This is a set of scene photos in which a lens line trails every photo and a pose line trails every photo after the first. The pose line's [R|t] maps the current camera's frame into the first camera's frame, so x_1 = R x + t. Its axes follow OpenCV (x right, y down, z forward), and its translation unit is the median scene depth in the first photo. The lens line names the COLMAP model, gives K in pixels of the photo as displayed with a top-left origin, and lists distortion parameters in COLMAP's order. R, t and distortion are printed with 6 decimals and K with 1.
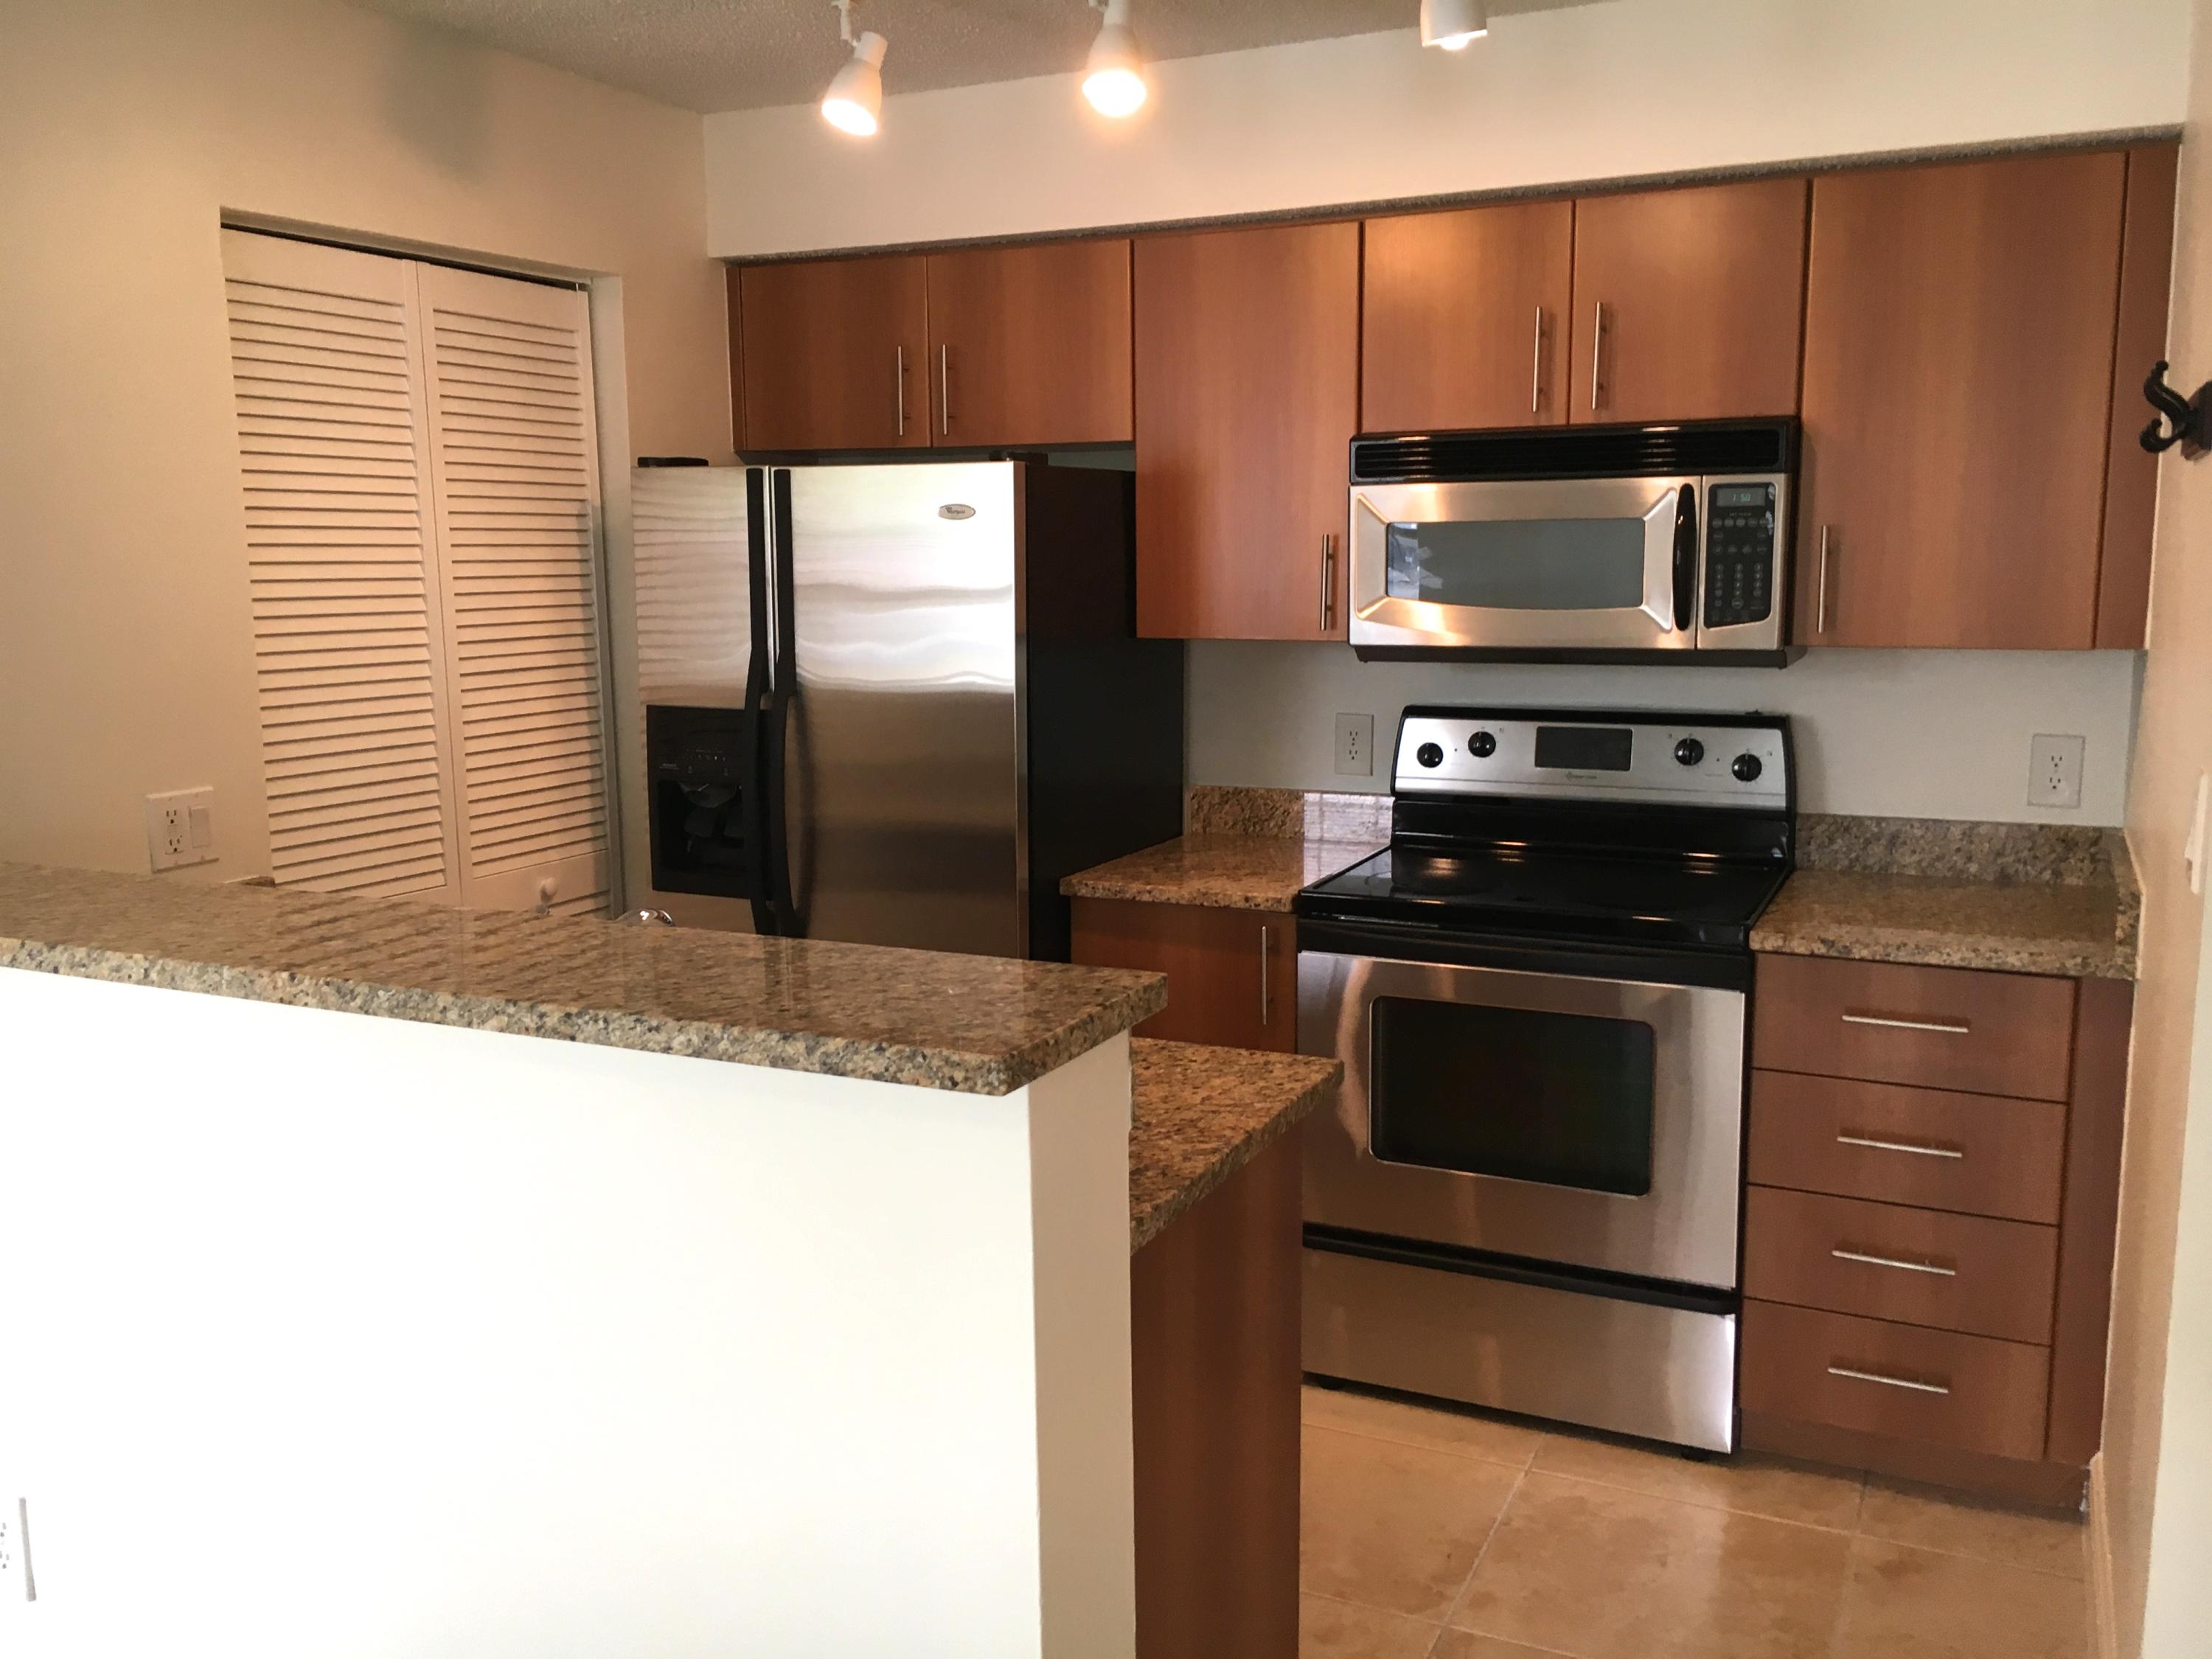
lens RADIAL K [[1887.5, 0, 1104.5], [0, 1887.5, 816.2], [0, 0, 1]] dist [0.072066, -0.113306]
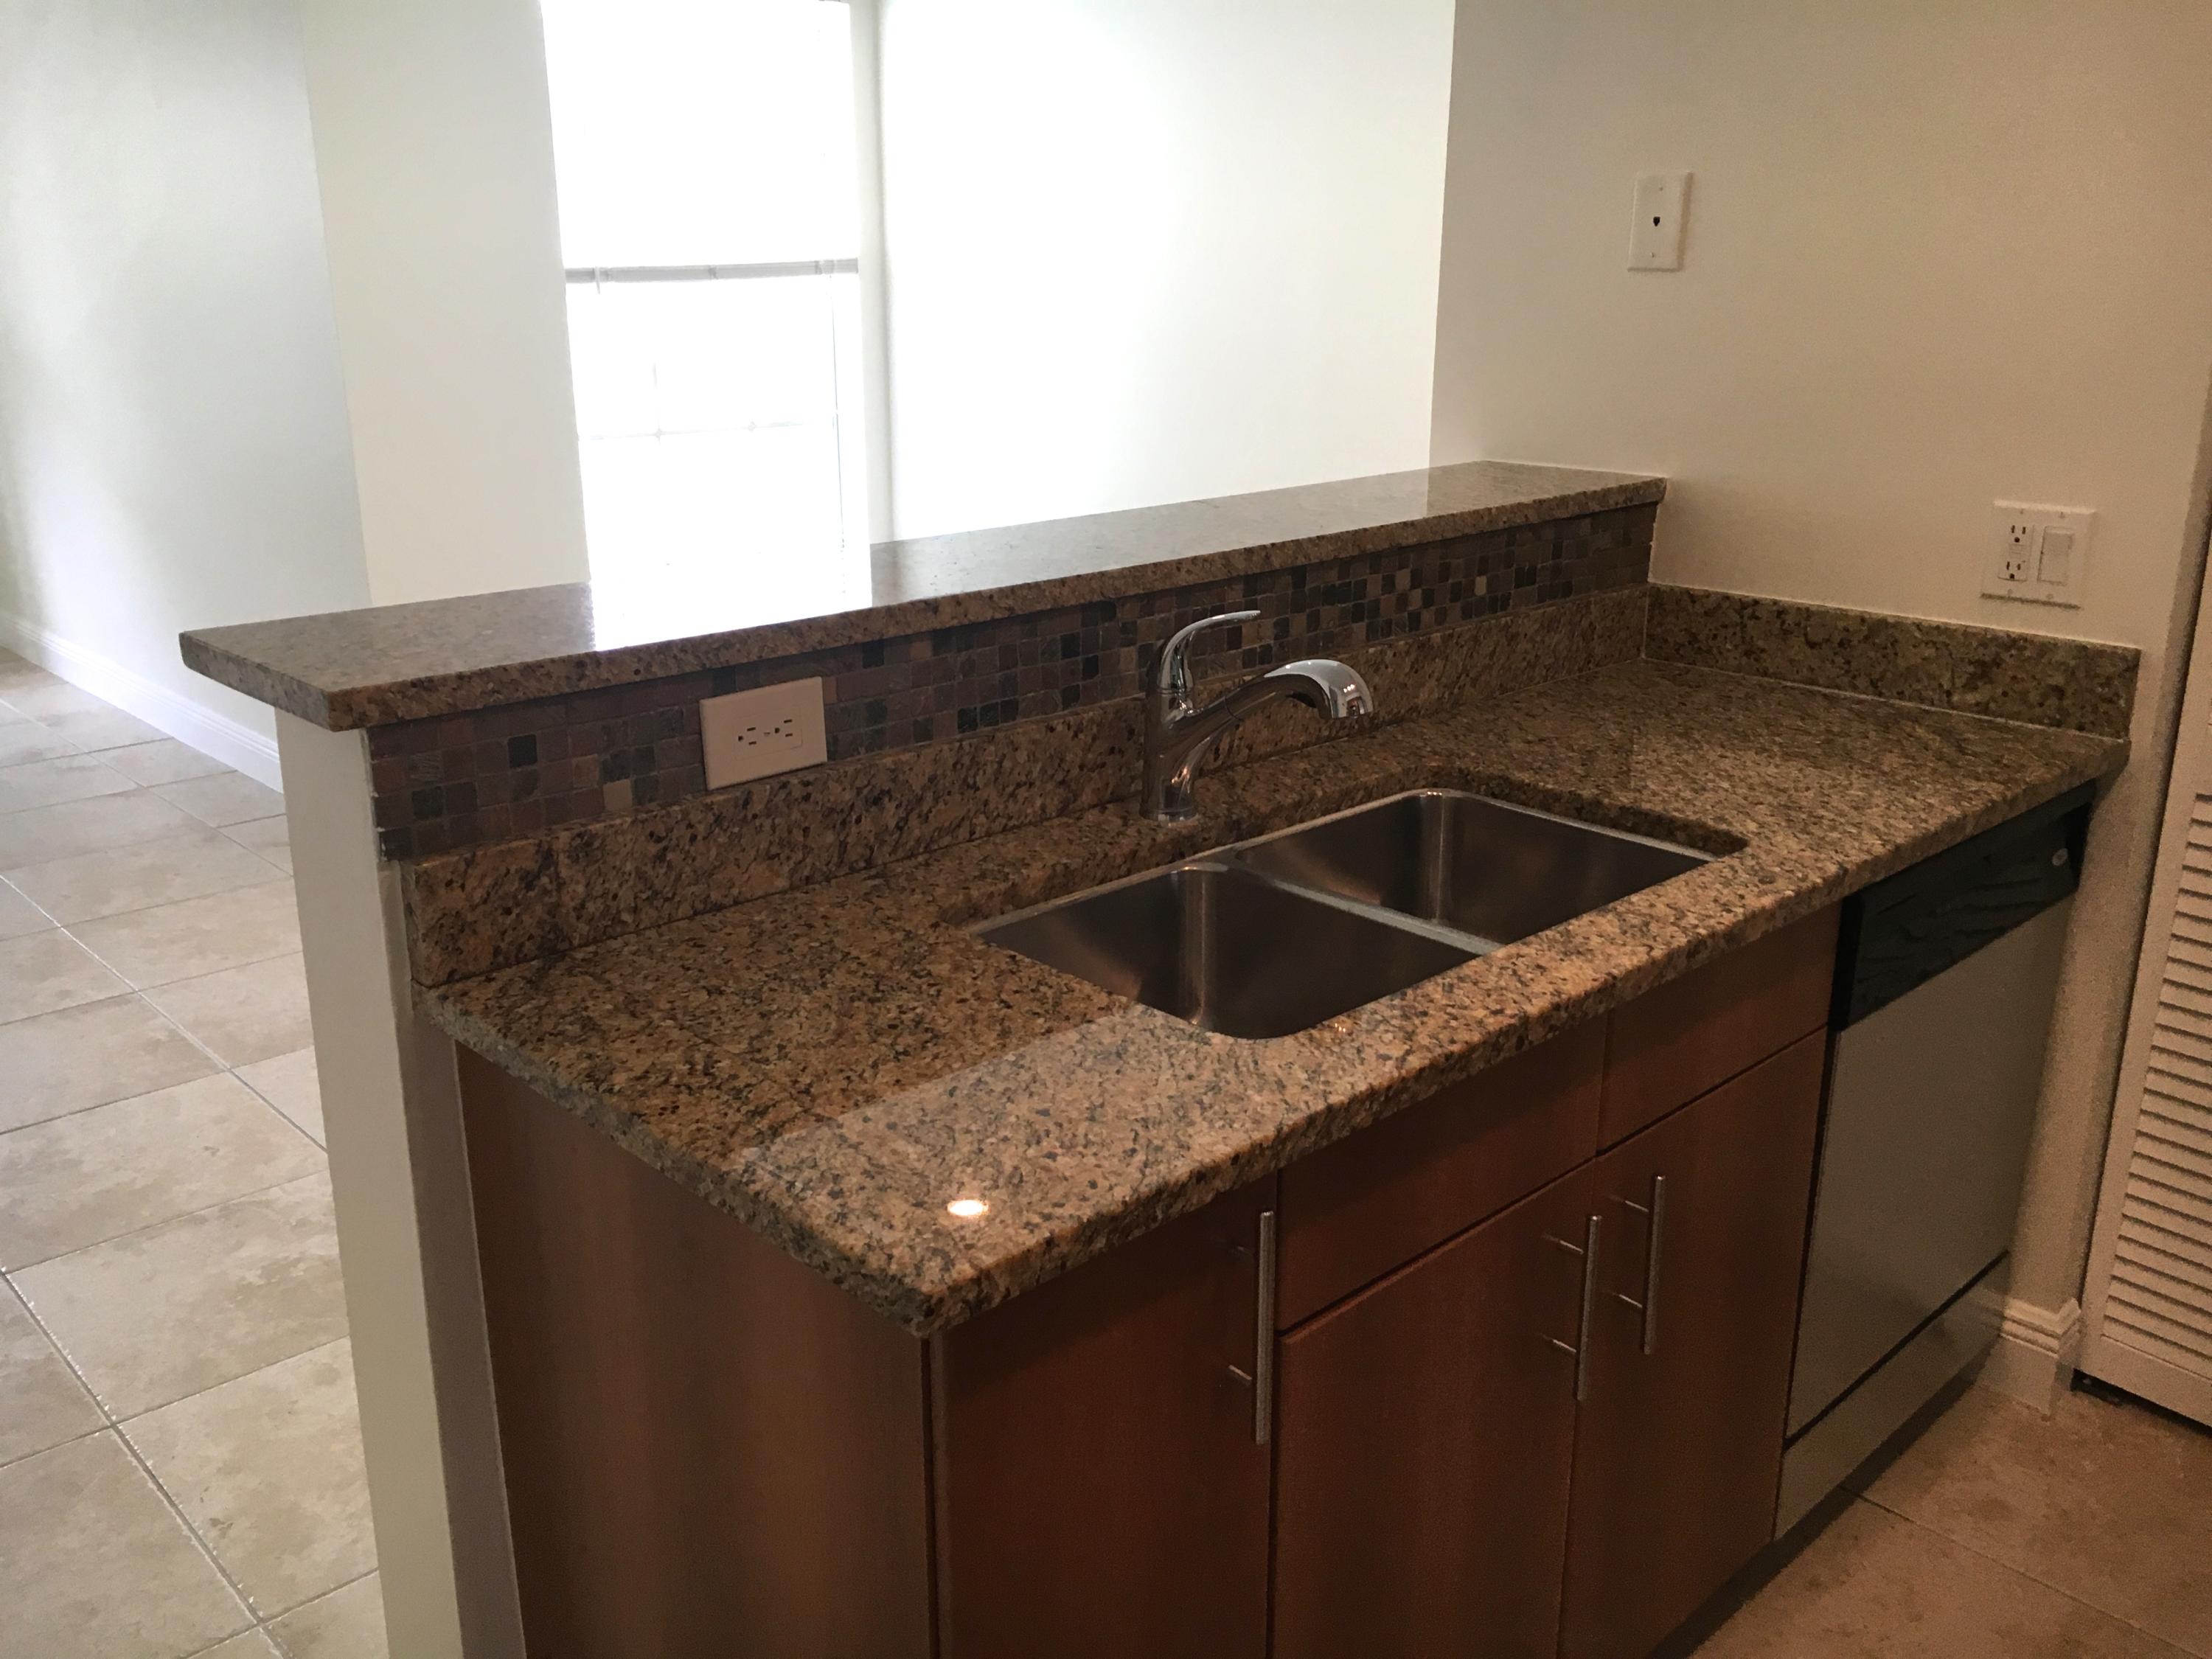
lens RADIAL K [[1887.5, 0, 1104.5], [0, 1887.5, 816.2], [0, 0, 1]] dist [0.072066, -0.113306]
pose [[-0.358573, 0.283164, -0.889519, 0.332652], [-0.130176, 0.928406, 0.348019, -0.100692], [0.924381, 0.240585, -0.296040, 0.779370]]
